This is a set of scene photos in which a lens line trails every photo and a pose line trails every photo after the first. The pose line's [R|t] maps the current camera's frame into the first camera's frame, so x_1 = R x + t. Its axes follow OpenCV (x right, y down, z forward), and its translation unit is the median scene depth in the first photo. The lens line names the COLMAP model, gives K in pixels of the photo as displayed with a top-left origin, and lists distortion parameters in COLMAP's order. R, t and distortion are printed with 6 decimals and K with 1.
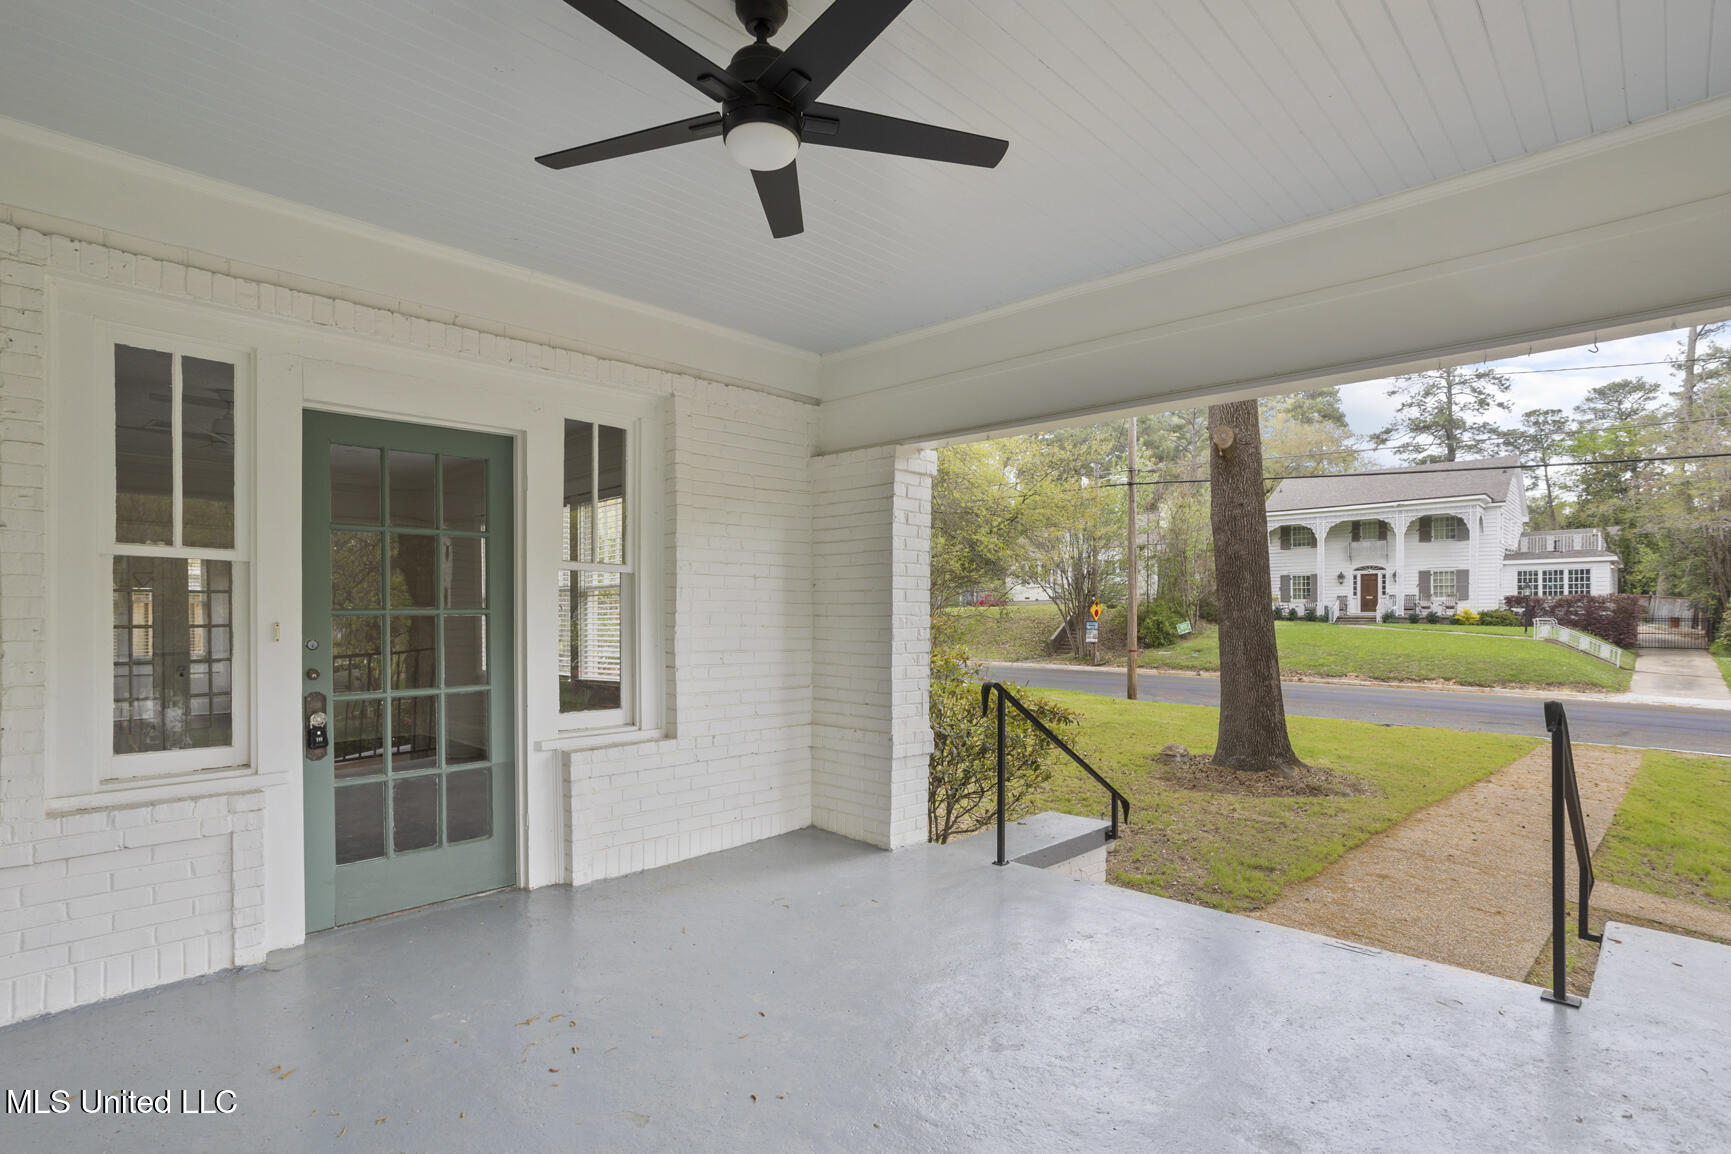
lens RADIAL K [[838.4, 0, 891.9], [0, 838.4, 629.6], [0, 0, 1]] dist [-0.001804, 0.000193]
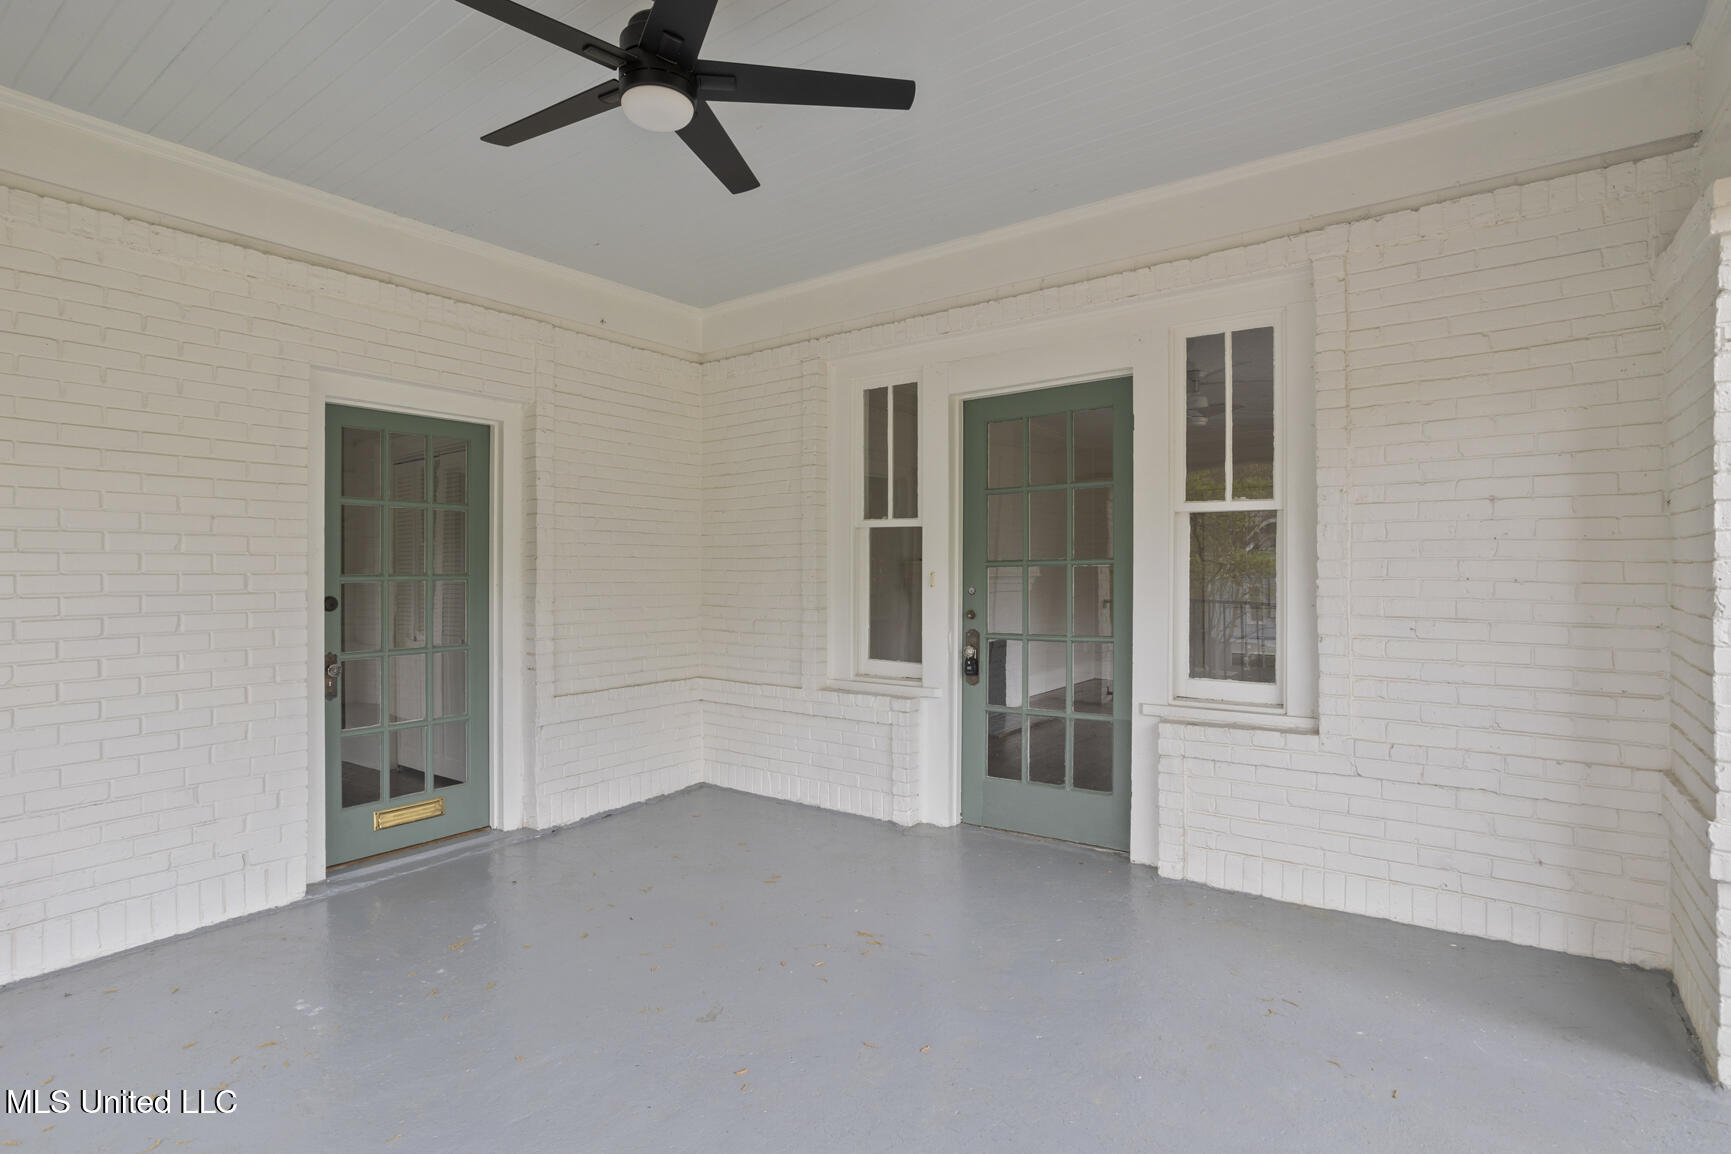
lens RADIAL K [[863.4, 0, 865.3], [0, 863.4, 566.9], [0, 0, 1]] dist [-0.038317, 0.017787]
pose [[0.131157, -0.005452, -0.991347, 0.447573], [-0.011655, 0.999907, -0.007041, -0.004767], [0.991293, 0.012478, 0.131081, 0.556214]]
